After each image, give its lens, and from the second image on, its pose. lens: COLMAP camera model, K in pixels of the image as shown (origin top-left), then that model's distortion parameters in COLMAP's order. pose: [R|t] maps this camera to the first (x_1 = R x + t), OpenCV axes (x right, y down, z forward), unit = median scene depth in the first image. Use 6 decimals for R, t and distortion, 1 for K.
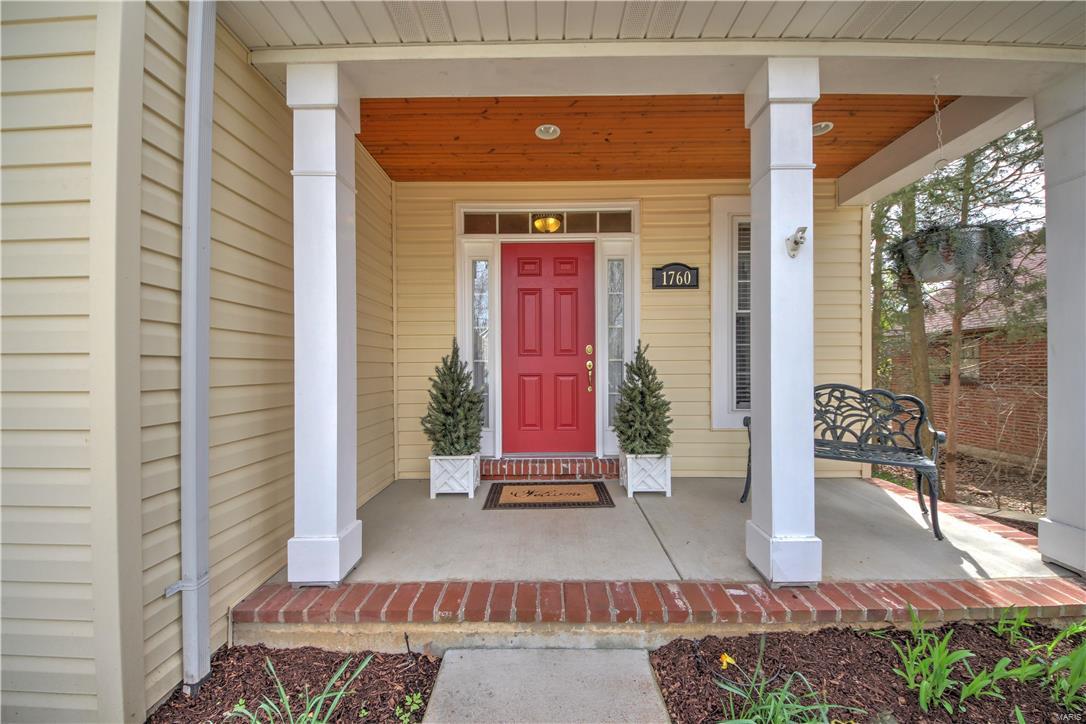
lens RADIAL K [[423.2, 0, 531.3], [0, 423.2, 365.6], [0, 0, 1]] dist [0.008238, -0.002032]
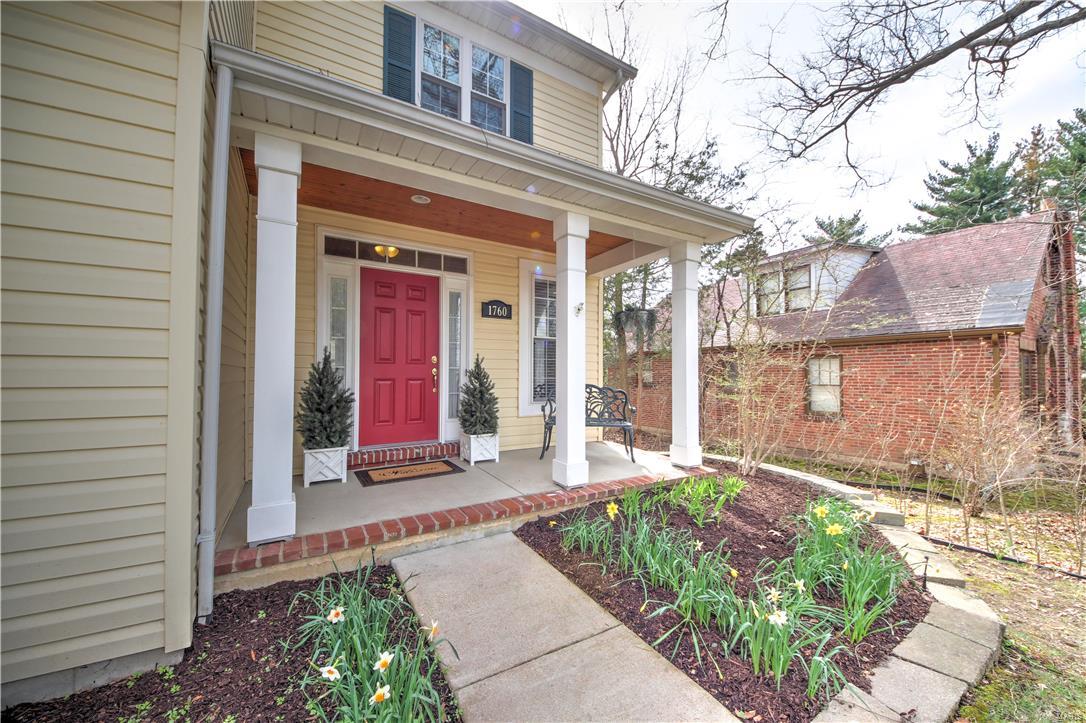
lens RADIAL K [[423.2, 0, 552.1], [0, 423.2, 364.7], [0, 0, 1]] dist [0.008238, -0.002032]
pose [[0.838940, 0.017685, 0.543937, -0.316476], [-0.004792, 0.999673, -0.025112, 0.010072], [-0.544203, 0.018461, 0.838751, -0.331342]]
